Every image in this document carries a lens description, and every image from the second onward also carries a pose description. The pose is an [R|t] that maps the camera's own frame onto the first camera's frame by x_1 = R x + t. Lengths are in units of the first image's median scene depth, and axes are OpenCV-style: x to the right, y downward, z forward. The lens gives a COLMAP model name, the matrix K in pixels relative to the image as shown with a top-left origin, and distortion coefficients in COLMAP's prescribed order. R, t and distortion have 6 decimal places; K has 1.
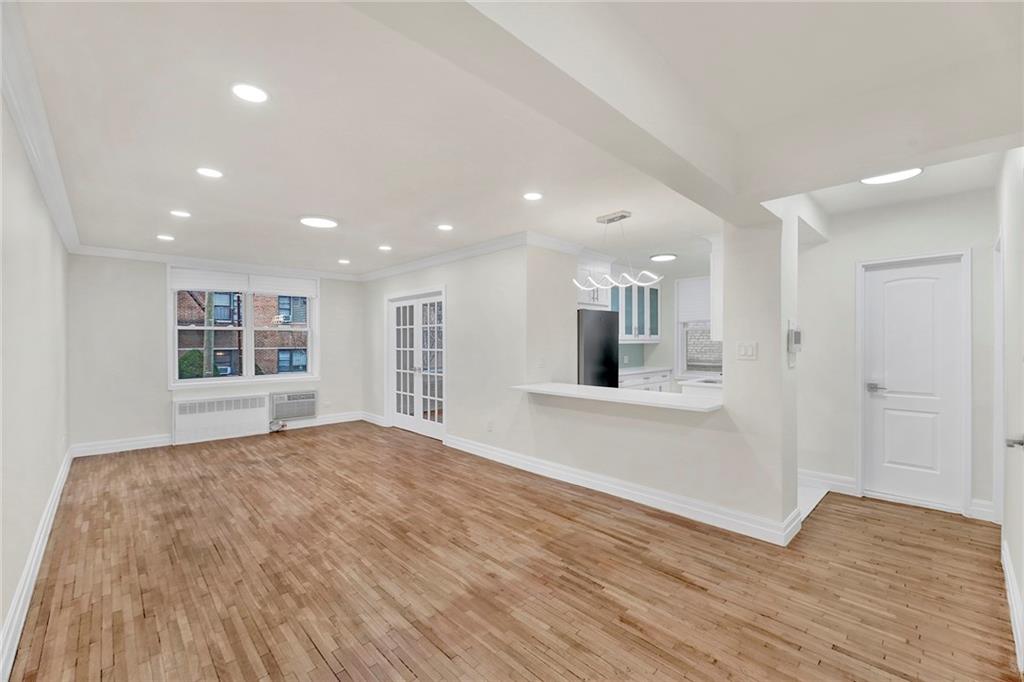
lens RADIAL K [[417.1, 0, 508.4], [0, 417.1, 343.2], [0, 0, 1]] dist [0.000522, -0.003968]
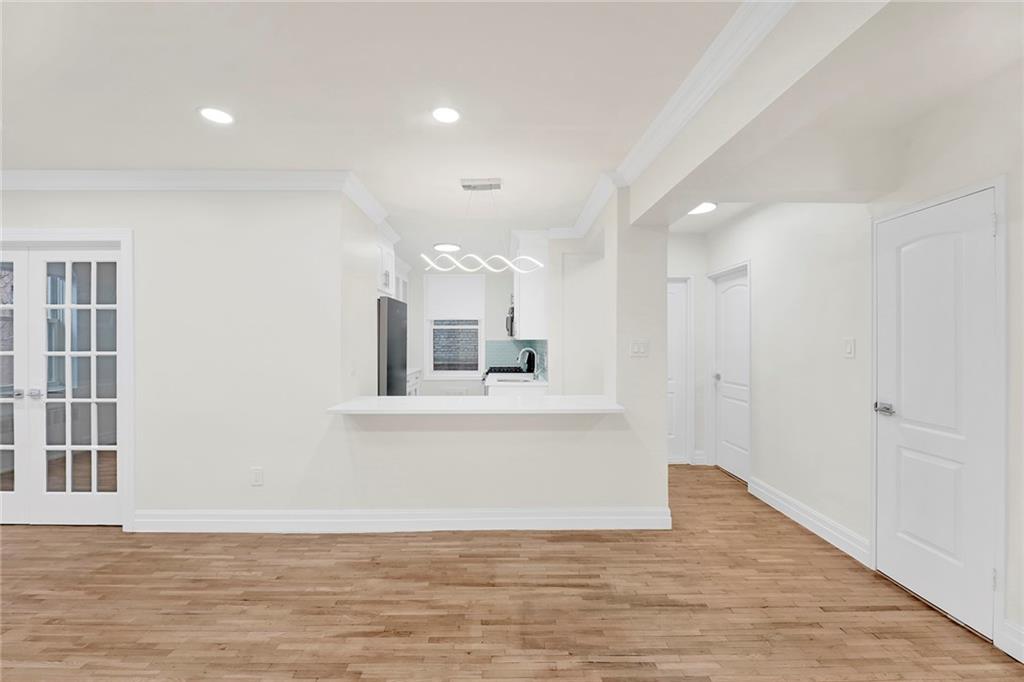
lens RADIAL K [[417.1, 0, 508.4], [0, 417.1, 343.2], [0, 0, 1]] dist [0.000522, -0.003968]
pose [[0.684453, -0.000314, 0.729057, -0.279764], [-0.000445, 1.000000, 0.000848, 0.002719], [-0.729057, -0.000904, 0.684453, 0.378705]]
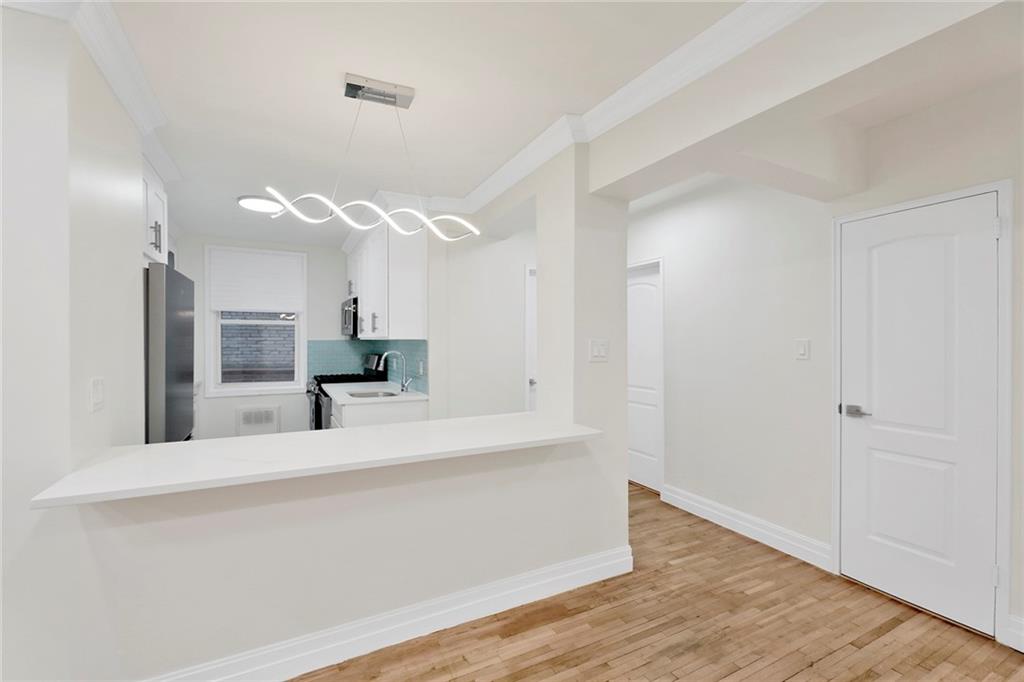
lens RADIAL K [[407.3, 0, 502.9], [0, 407.3, 341.8], [0, 0, 1]] dist [-0.002803, -0.000483]
pose [[0.252055, 0.002658, 0.967709, -0.168076], [-0.000675, 0.999996, -0.002571, 0.000903], [-0.967713, -0.000005, 0.252056, 0.700450]]
